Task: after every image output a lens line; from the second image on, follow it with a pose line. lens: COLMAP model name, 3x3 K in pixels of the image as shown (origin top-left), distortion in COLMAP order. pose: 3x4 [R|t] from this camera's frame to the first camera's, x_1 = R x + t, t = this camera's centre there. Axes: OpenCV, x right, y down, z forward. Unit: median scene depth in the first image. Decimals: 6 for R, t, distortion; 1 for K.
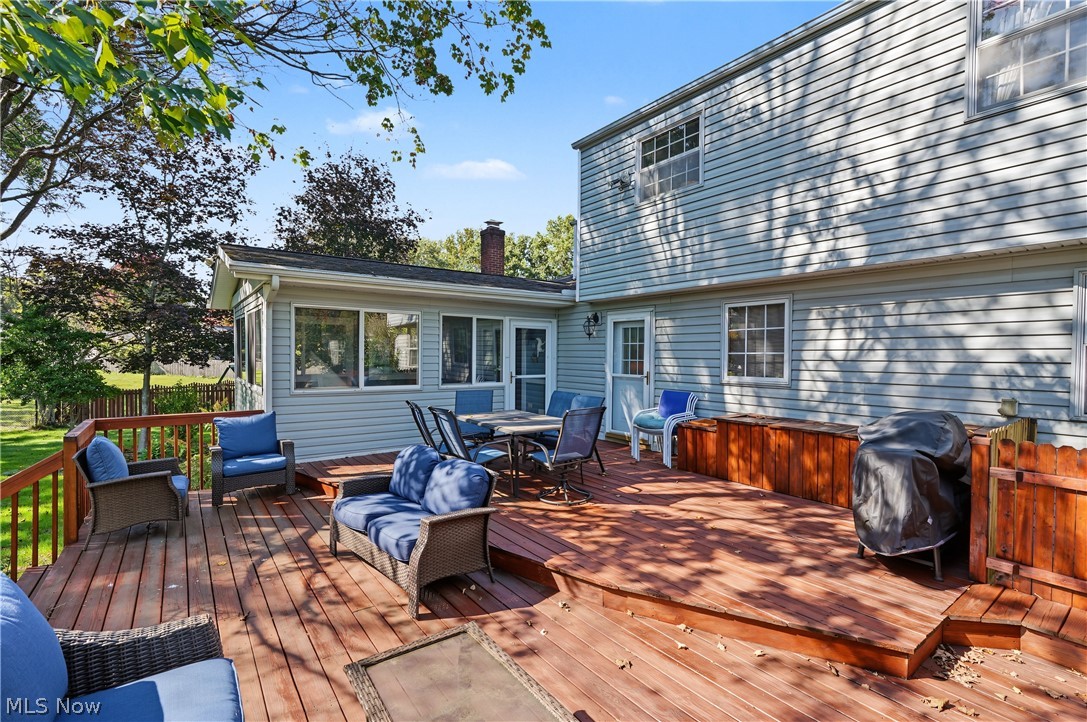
lens RADIAL K [[496.5, 0, 540.4], [0, 496.5, 361.9], [0, 0, 1]] dist [-0.004967, -0.000193]
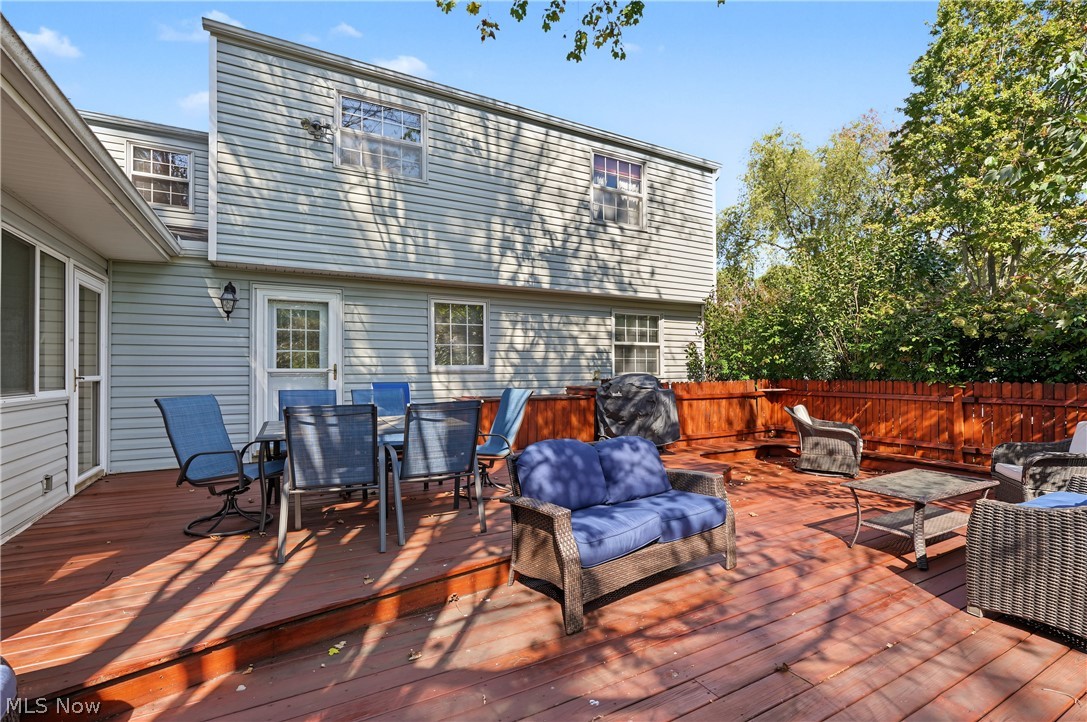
lens RADIAL K [[496.5, 0, 543.9], [0, 496.5, 366.8], [0, 0, 1]] dist [-0.004967, -0.000193]
pose [[0.130275, 0.001921, 0.991476, -0.796492], [0.022946, 0.999724, -0.004952, 0.050788], [-0.991212, 0.023395, 0.130195, 0.736802]]
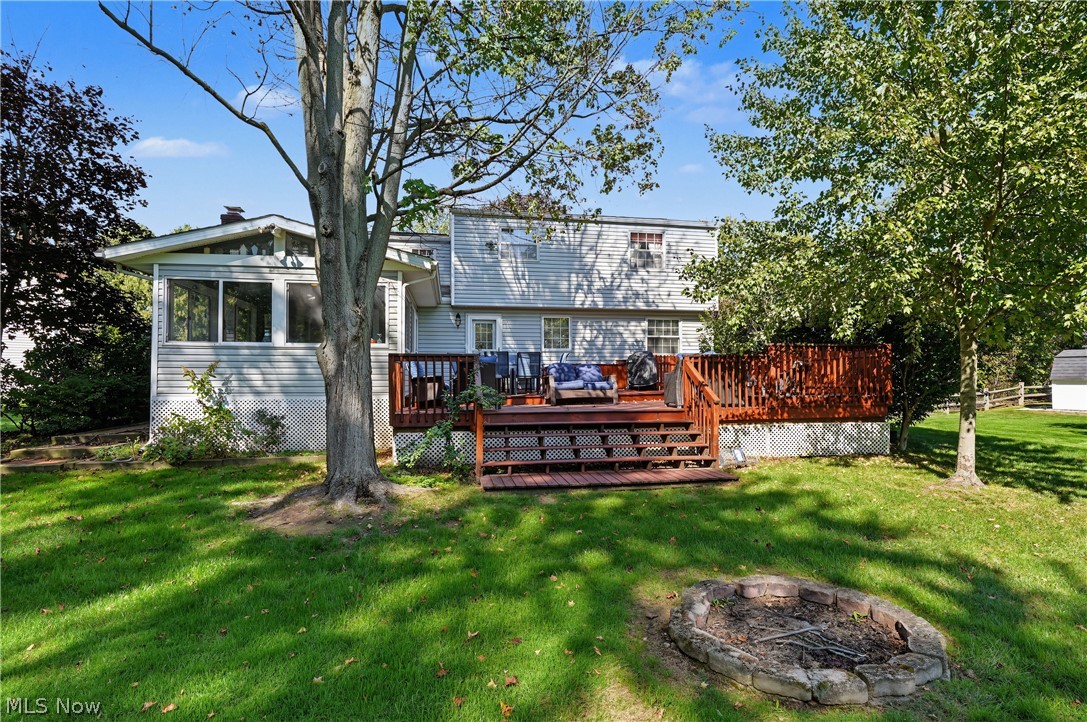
lens RADIAL K [[528.9, 0, 545.7], [0, 528.9, 366.5], [0, 0, 1]] dist [0.000842, -0.000161]
pose [[0.439991, 0.016769, 0.897846, -2.082807], [0.021075, 0.999357, -0.028993, 0.213911], [-0.897755, 0.031679, 0.439355, -0.061187]]
